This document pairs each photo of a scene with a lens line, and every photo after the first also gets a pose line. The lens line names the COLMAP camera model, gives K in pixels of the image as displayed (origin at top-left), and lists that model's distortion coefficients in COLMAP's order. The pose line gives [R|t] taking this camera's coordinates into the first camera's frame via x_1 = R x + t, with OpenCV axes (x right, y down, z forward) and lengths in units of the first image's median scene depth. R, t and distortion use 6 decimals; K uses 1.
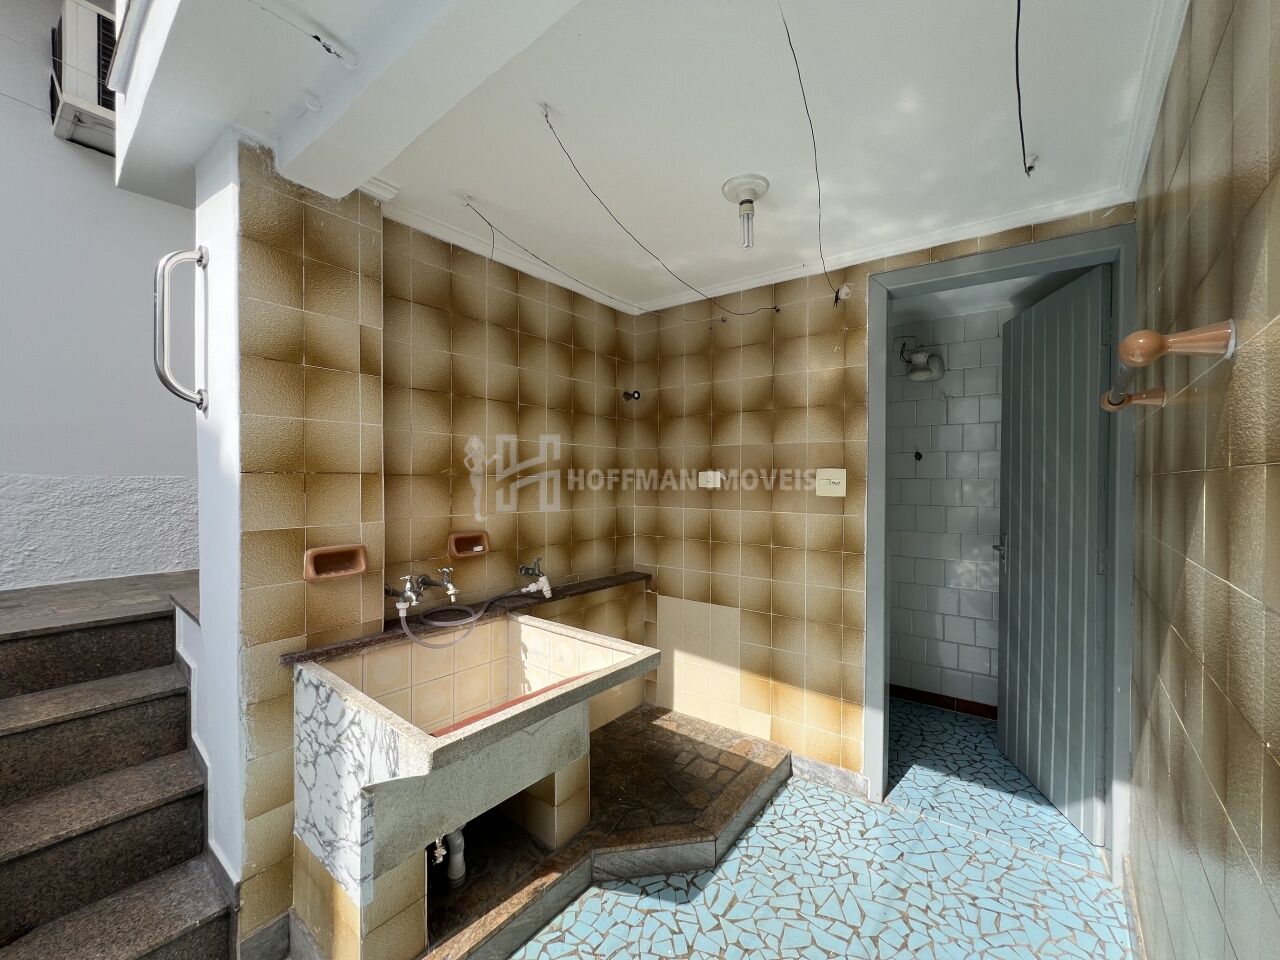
lens RADIAL K [[508.7, 0, 640.0], [0, 508.7, 480.0], [0, 0, 1]] dist [0.000980, 0.000183]
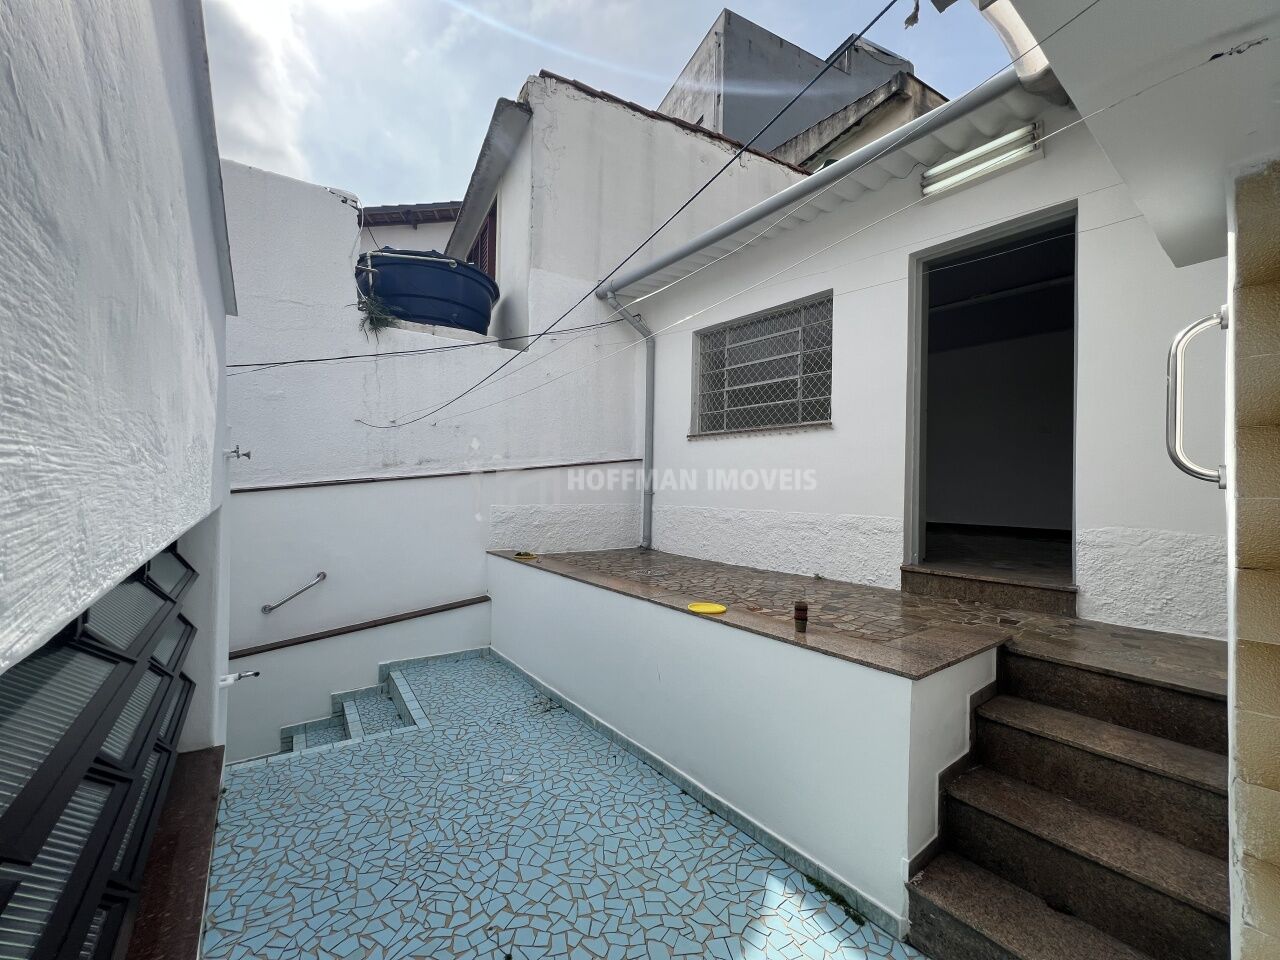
lens RADIAL K [[511.6, 0, 640.0], [0, 511.6, 480.0], [0, 0, 1]] dist [0.001376, 0.000281]
pose [[-0.236041, -0.026528, -0.971381, 0.160731], [-0.023713, 0.999487, -0.021533, -0.067822], [0.971454, 0.017951, -0.236549, 0.138707]]
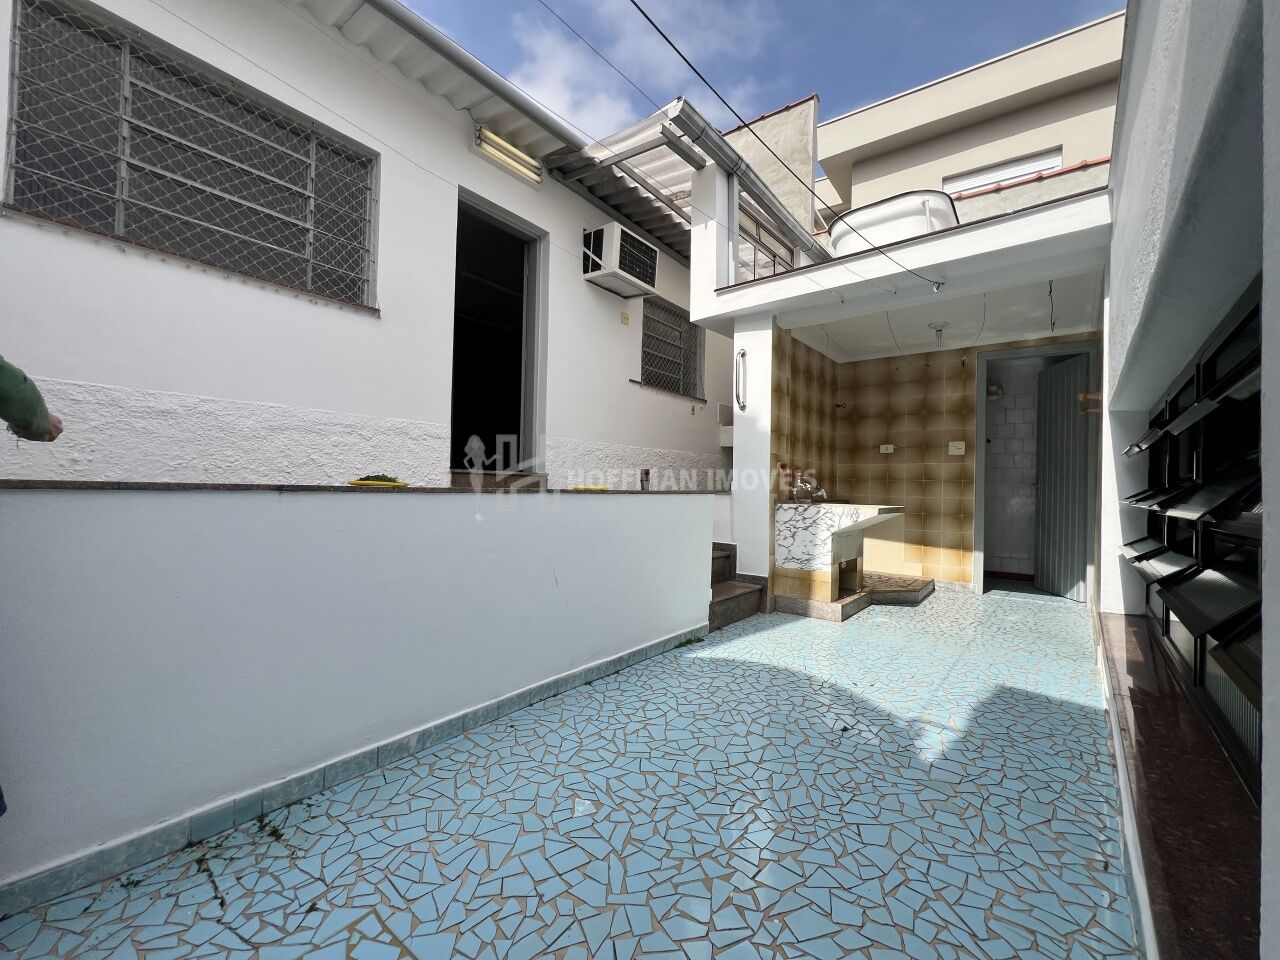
lens RADIAL K [[511.6, 0, 640.0], [0, 511.6, 480.0], [0, 0, 1]] dist [0.001376, 0.000281]
pose [[0.999695, 0.017939, -0.017001, -0.884740], [-0.018227, 0.999690, -0.016957, 0.192896], [0.016692, 0.017261, 0.999712, -1.123924]]
